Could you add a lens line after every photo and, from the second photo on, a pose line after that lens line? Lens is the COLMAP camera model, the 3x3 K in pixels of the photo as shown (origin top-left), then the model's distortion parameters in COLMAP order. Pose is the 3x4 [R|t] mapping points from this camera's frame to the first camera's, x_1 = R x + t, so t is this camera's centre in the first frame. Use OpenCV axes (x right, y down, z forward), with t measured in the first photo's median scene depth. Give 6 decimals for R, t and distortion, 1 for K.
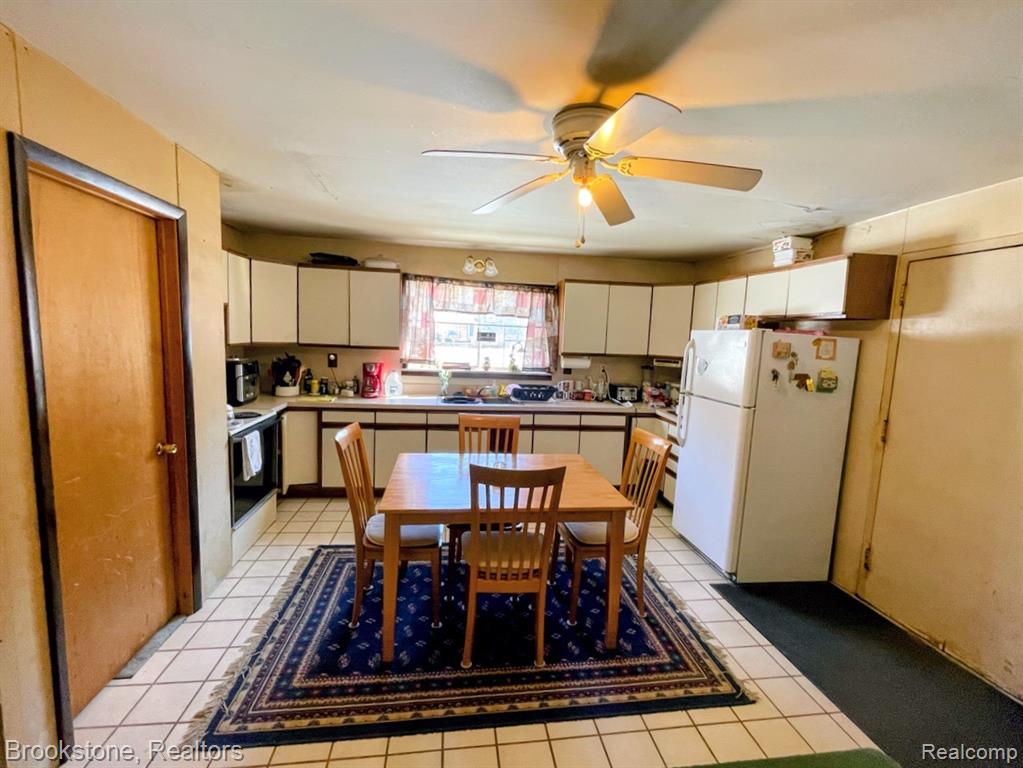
lens RADIAL K [[440.7, 0, 512.1], [0, 440.7, 380.7], [0, 0, 1]] dist [0.000017, -0.000076]
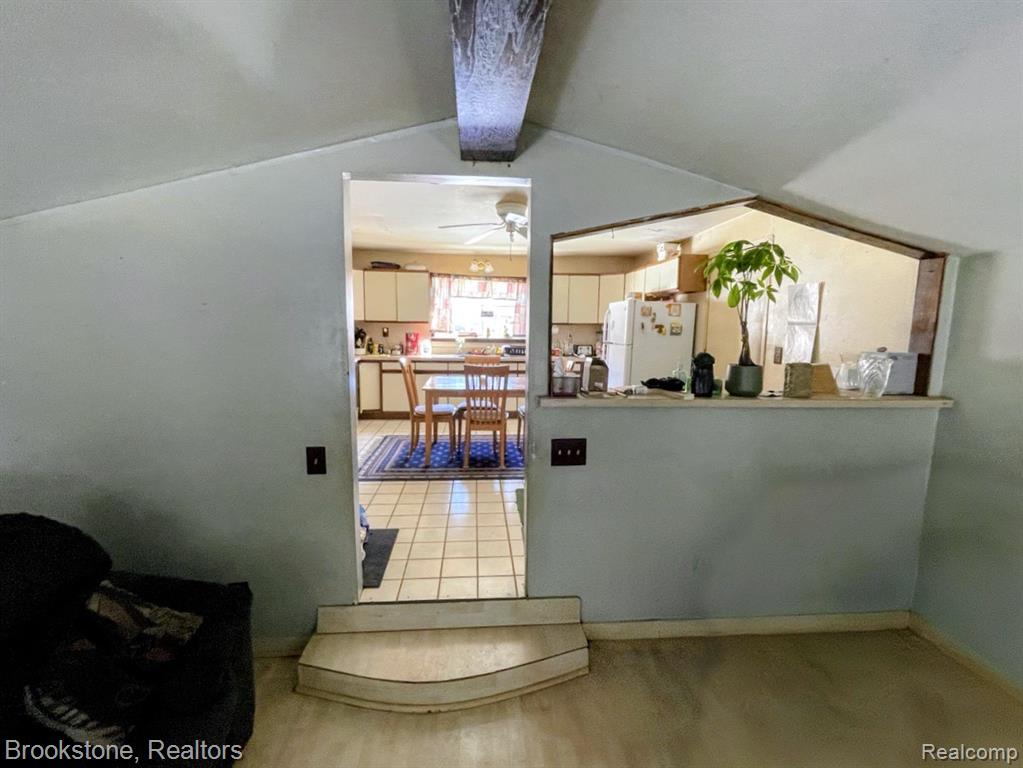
lens RADIAL K [[440.7, 0, 512.1], [0, 440.7, 380.7], [0, 0, 1]] dist [0.000017, -0.000076]
pose [[0.997737, -0.020079, -0.064169, 0.126720], [0.021402, 0.999571, 0.020004, 0.105985], [0.063740, -0.021332, 0.997739, -0.516093]]
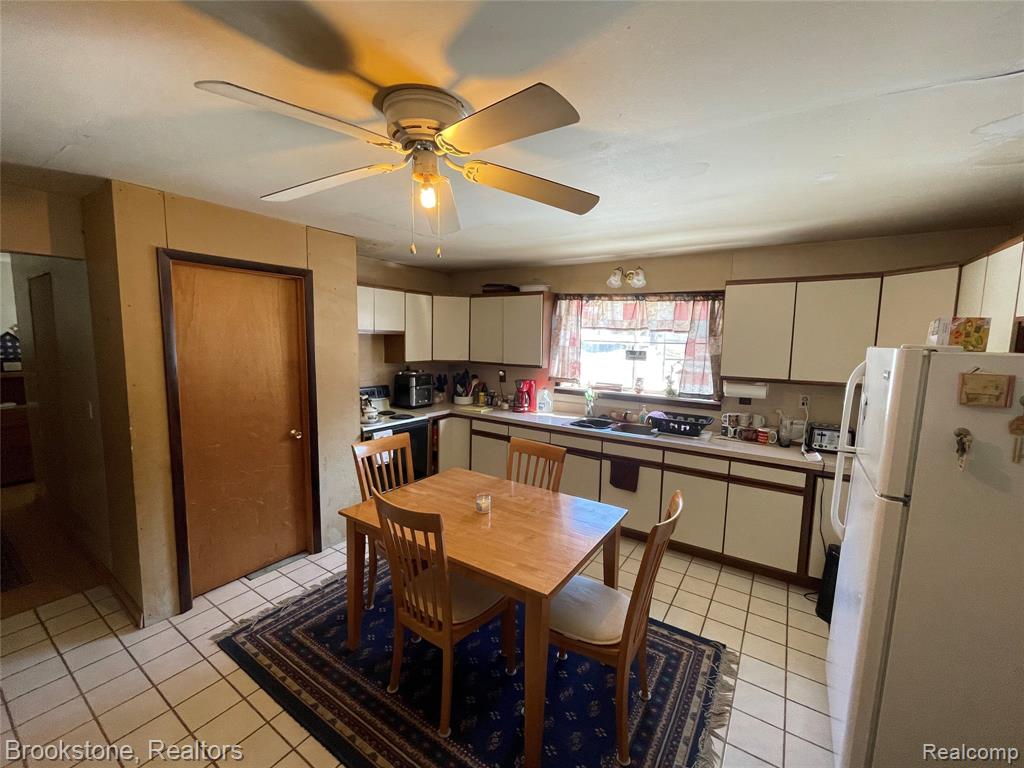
lens RADIAL K [[421.0, 0, 511.6], [0, 421.0, 380.9], [0, 0, 1]] dist [-0.000093, 0.000205]
pose [[0.746456, 0.041459, -0.664142, 0.355726], [-0.061194, 0.998105, -0.006471, -0.030680], [0.662615, 0.045472, 0.747579, 0.222698]]
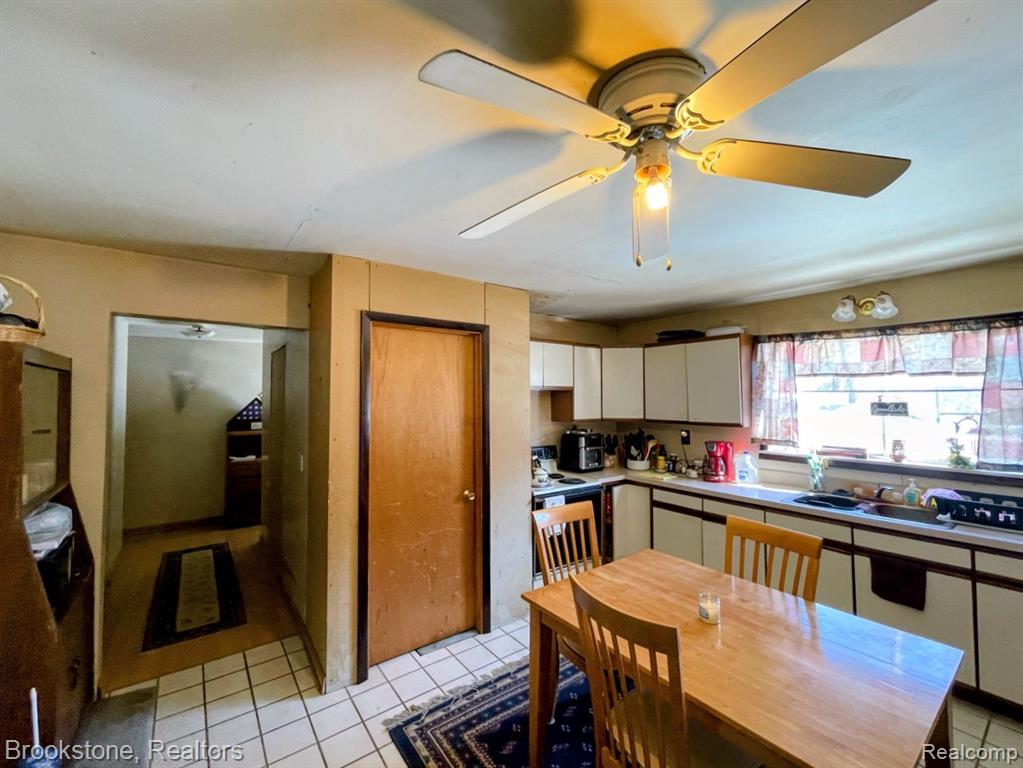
lens RADIAL K [[428.7, 0, 511.0], [0, 428.7, 381.2], [0, 0, 1]] dist [-0.002085, 0.000165]
pose [[0.477771, -0.079001, -0.874925, 0.256135], [-0.073464, 0.988866, -0.129407, -0.019468], [0.875407, 0.126103, 0.466648, 0.234258]]
